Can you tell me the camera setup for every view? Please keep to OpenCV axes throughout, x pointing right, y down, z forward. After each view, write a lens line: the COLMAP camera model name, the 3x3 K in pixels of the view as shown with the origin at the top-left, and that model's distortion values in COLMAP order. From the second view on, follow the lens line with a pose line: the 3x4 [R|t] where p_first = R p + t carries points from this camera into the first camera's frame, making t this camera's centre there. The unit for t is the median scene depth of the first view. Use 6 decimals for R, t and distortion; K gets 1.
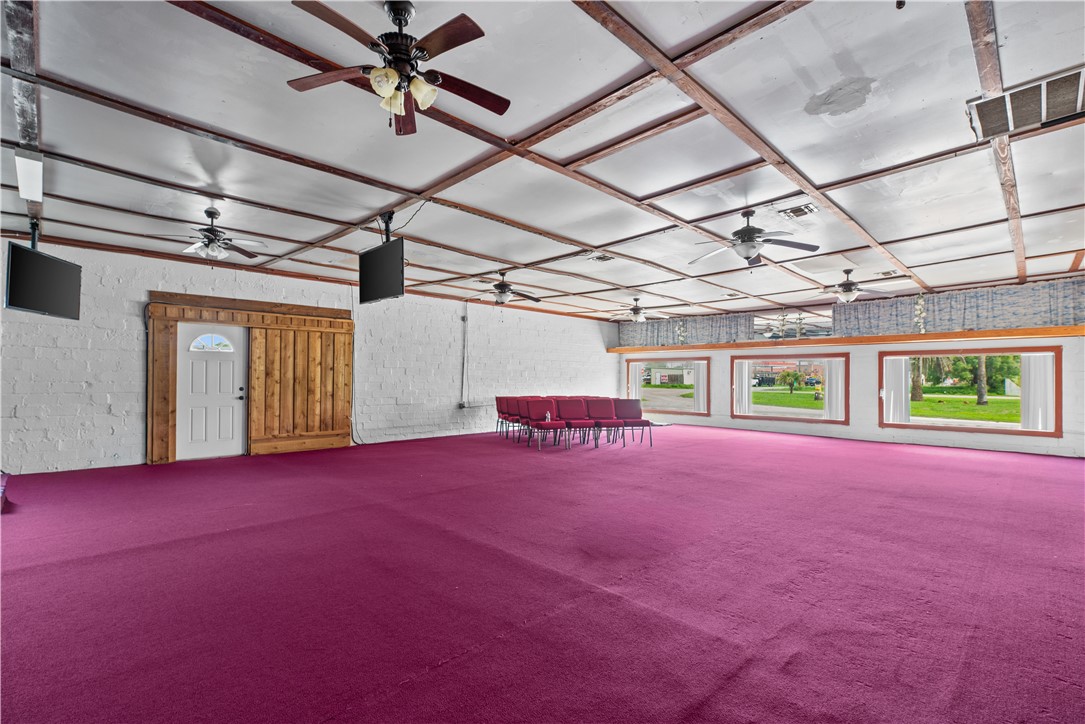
lens RADIAL K [[486.7, 0, 541.2], [0, 486.7, 368.0], [0, 0, 1]] dist [0.004770, -0.000447]
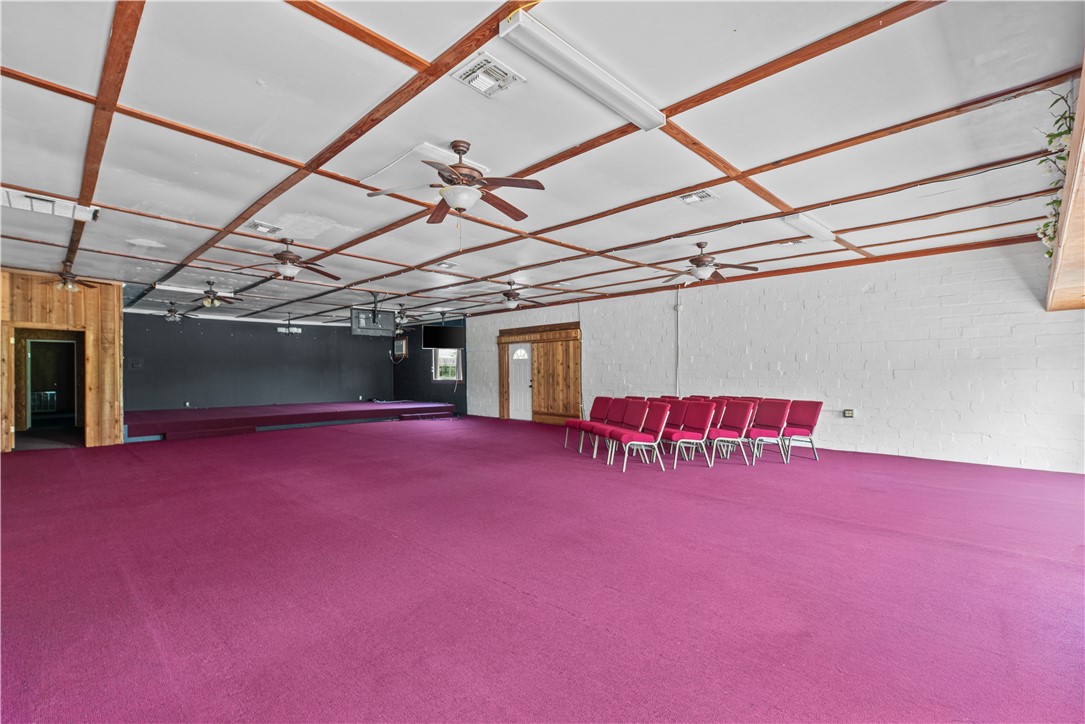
lens RADIAL K [[486.7, 0, 540.8], [0, 486.7, 370.4], [0, 0, 1]] dist [0.004770, -0.000447]
pose [[0.038149, -0.017595, -0.999117, 0.956580], [0.020935, 0.999640, -0.016805, 0.033679], [0.999053, -0.020275, 0.038503, 0.902498]]
